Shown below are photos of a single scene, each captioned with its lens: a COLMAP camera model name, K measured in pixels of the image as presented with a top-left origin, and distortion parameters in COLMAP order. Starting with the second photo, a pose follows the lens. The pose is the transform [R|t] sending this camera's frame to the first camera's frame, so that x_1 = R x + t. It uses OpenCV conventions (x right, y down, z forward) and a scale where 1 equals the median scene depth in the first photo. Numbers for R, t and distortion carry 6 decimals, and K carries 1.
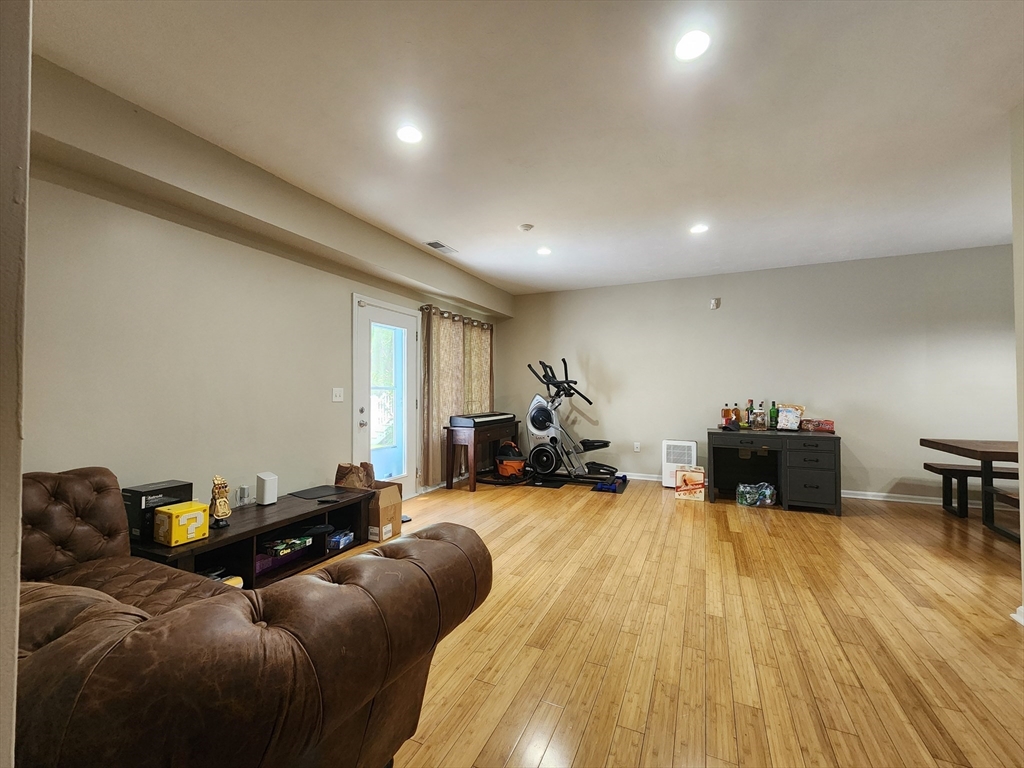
lens RADIAL K [[420.8, 0, 507.4], [0, 420.8, 382.4], [0, 0, 1]] dist [-0.004681, 0.000497]
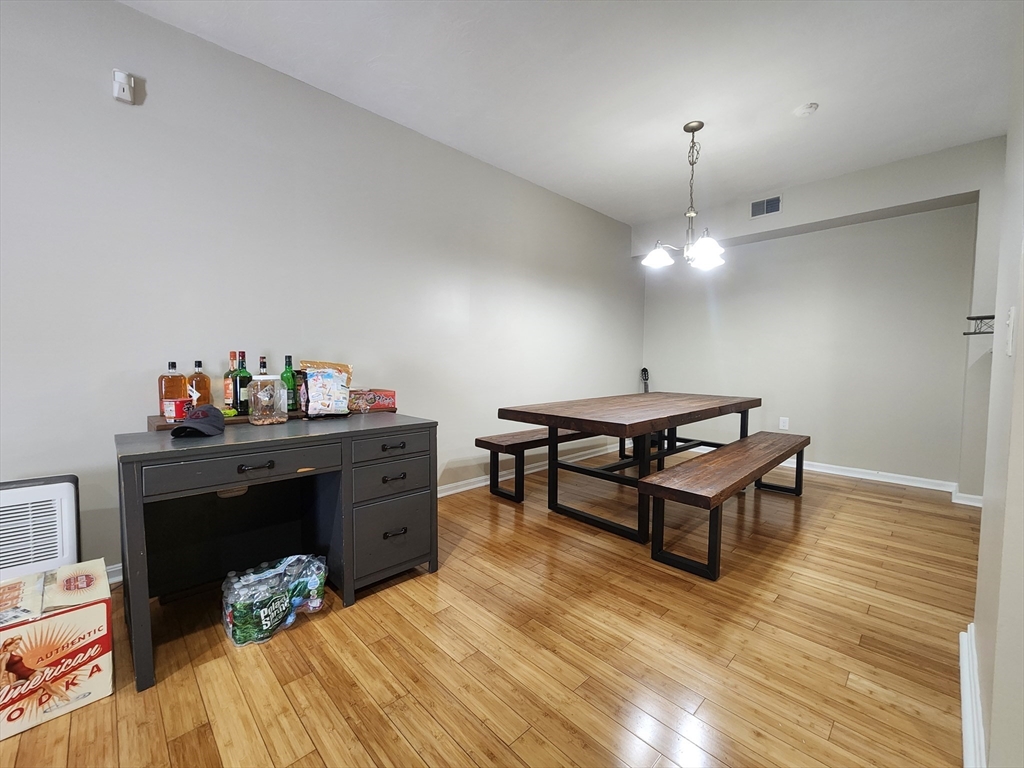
lens RADIAL K [[420.8, 0, 517.7], [0, 420.8, 385.7], [0, 0, 1]] dist [-0.004681, 0.000497]
pose [[0.345540, -0.054713, 0.936808, 0.303298], [-0.027808, 0.997263, 0.068501, 0.042188], [-0.937992, -0.049720, 0.343073, 0.643553]]
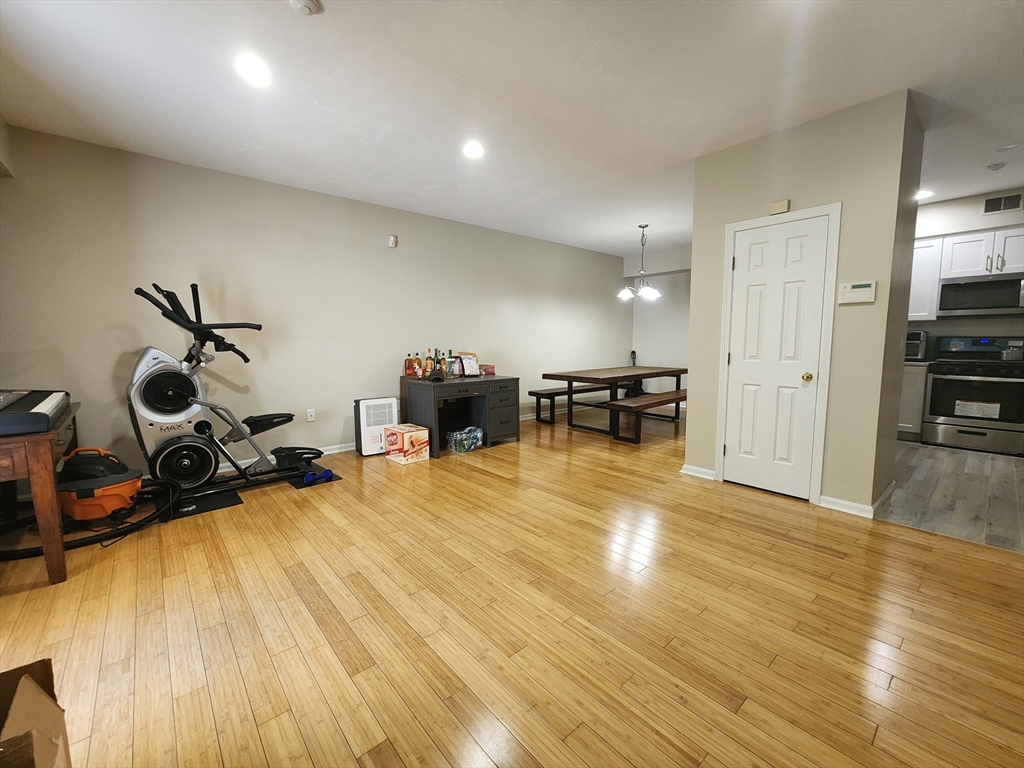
lens RADIAL K [[420.8, 0, 514.0], [0, 420.8, 384.2], [0, 0, 1]] dist [-0.004681, 0.000497]
pose [[0.405866, -0.099478, 0.908503, -0.283216], [-0.013624, 0.993290, 0.114848, 0.008439], [-0.913831, -0.058990, 0.401787, 0.460478]]
